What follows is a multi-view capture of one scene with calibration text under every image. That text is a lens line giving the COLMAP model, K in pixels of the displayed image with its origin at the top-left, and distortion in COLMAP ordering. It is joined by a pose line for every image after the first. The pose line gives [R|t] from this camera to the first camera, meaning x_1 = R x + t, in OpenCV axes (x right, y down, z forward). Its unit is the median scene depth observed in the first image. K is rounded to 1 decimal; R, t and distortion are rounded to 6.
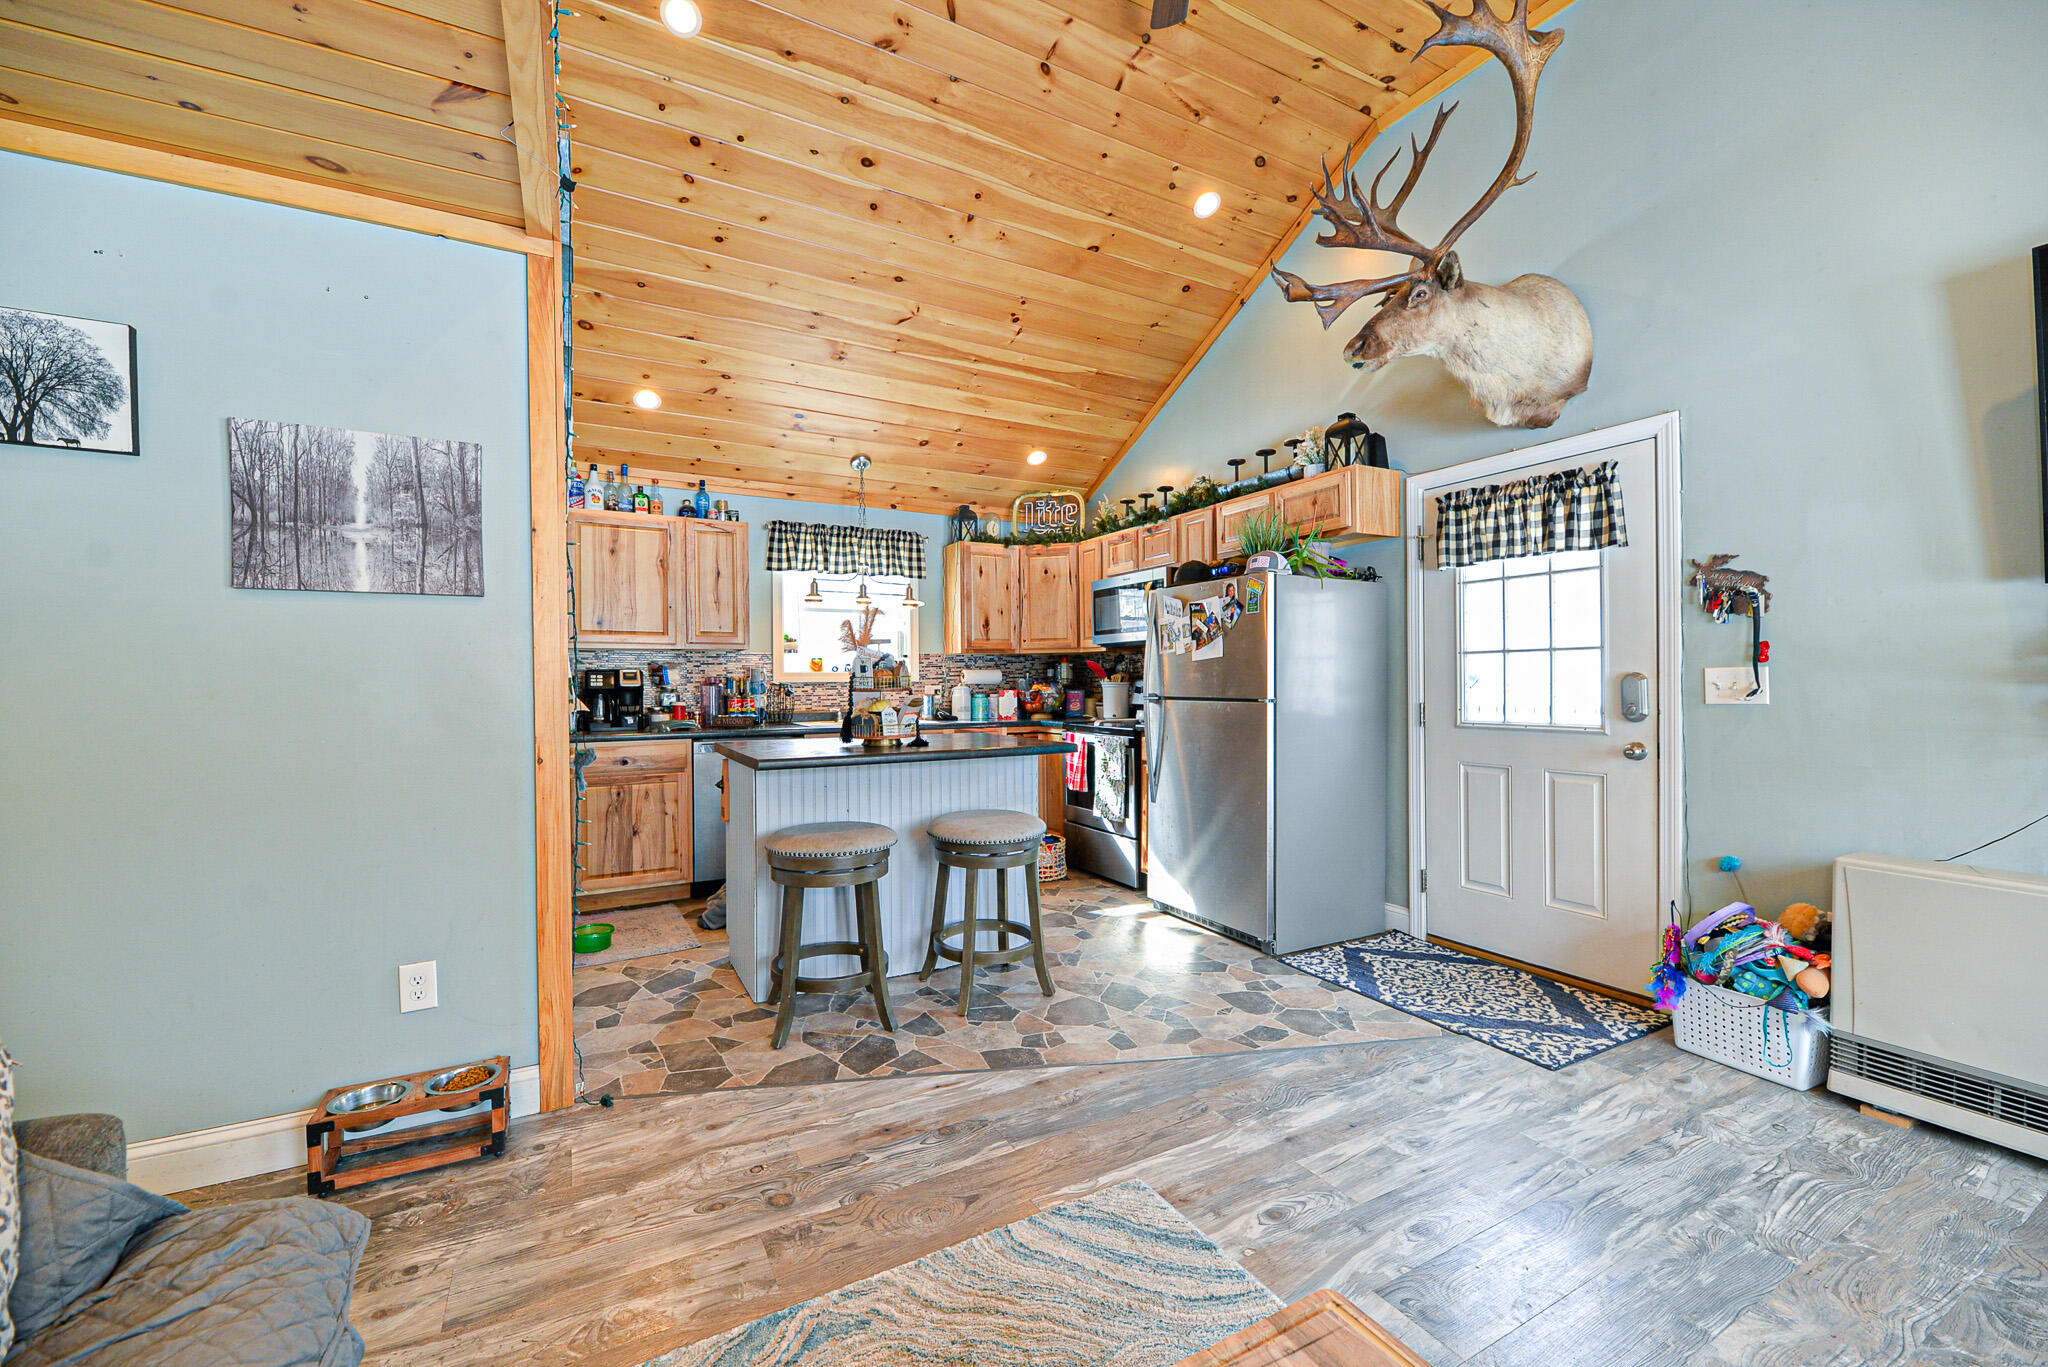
lens RADIAL K [[819.6, 0, 1021.4], [0, 819.6, 688.2], [0, 0, 1]] dist [0.000871, -0.003754]
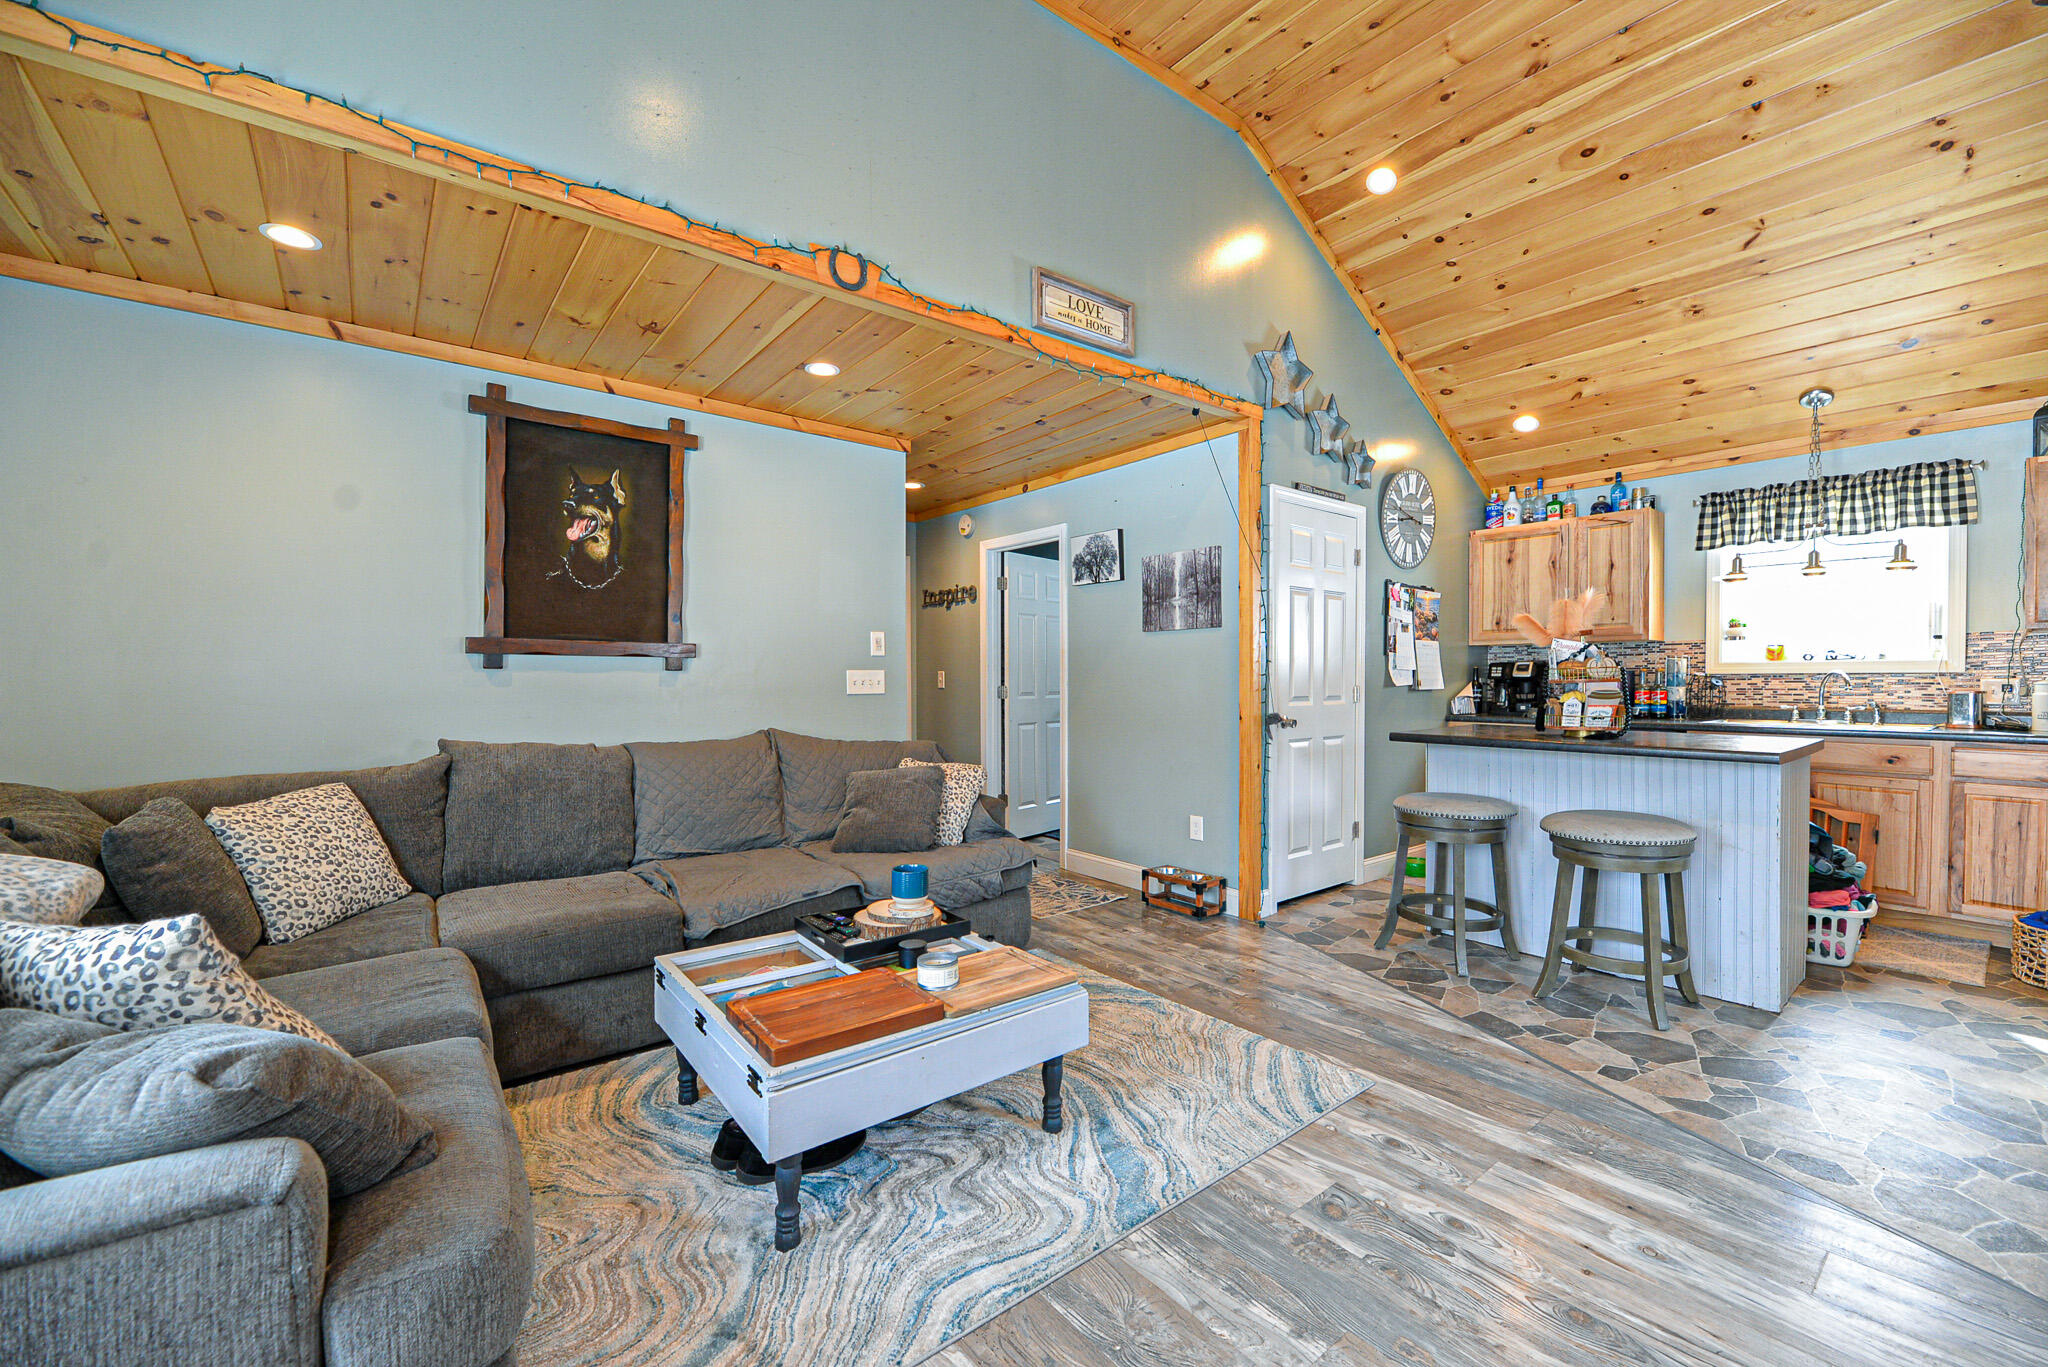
lens RADIAL K [[819.6, 0, 1017.8], [0, 819.6, 689.3], [0, 0, 1]] dist [0.000871, -0.003754]
pose [[0.162315, 0.019736, -0.986542, 0.627010], [-0.007494, 0.999796, 0.018768, -0.001239], [0.986711, 0.004347, 0.162429, 0.141119]]
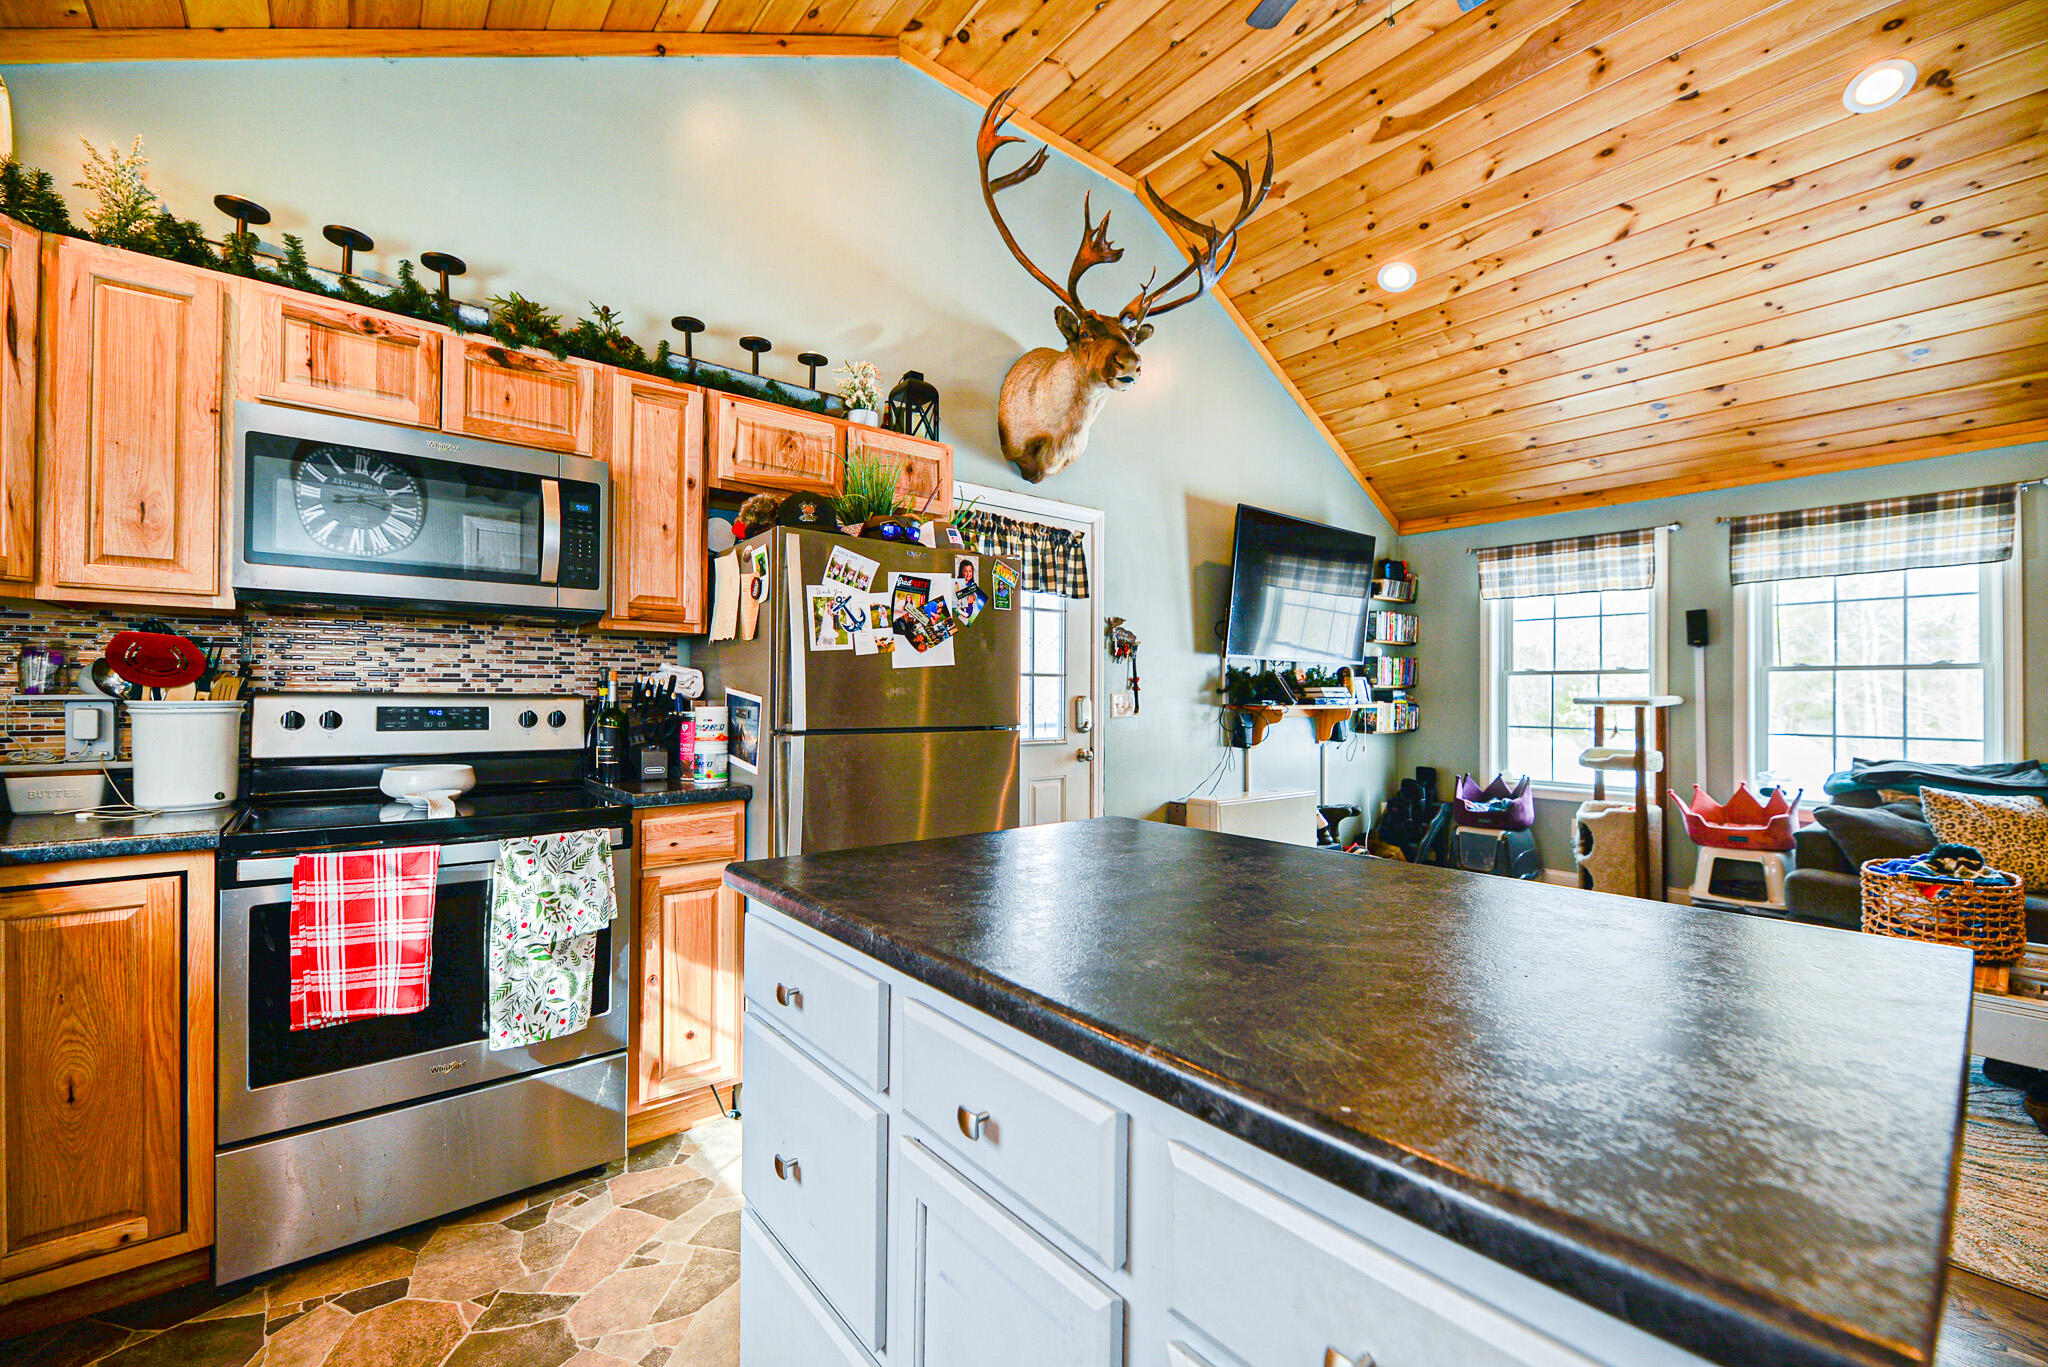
lens RADIAL K [[819.6, 0, 1019.1], [0, 819.6, 688.8], [0, 0, 1]] dist [0.000871, -0.003754]
pose [[-0.181209, 0.015887, 0.983316, -0.409231], [0.003152, 0.999874, -0.015573, -0.007911], [-0.983440, 0.000277, -0.181236, 1.022456]]
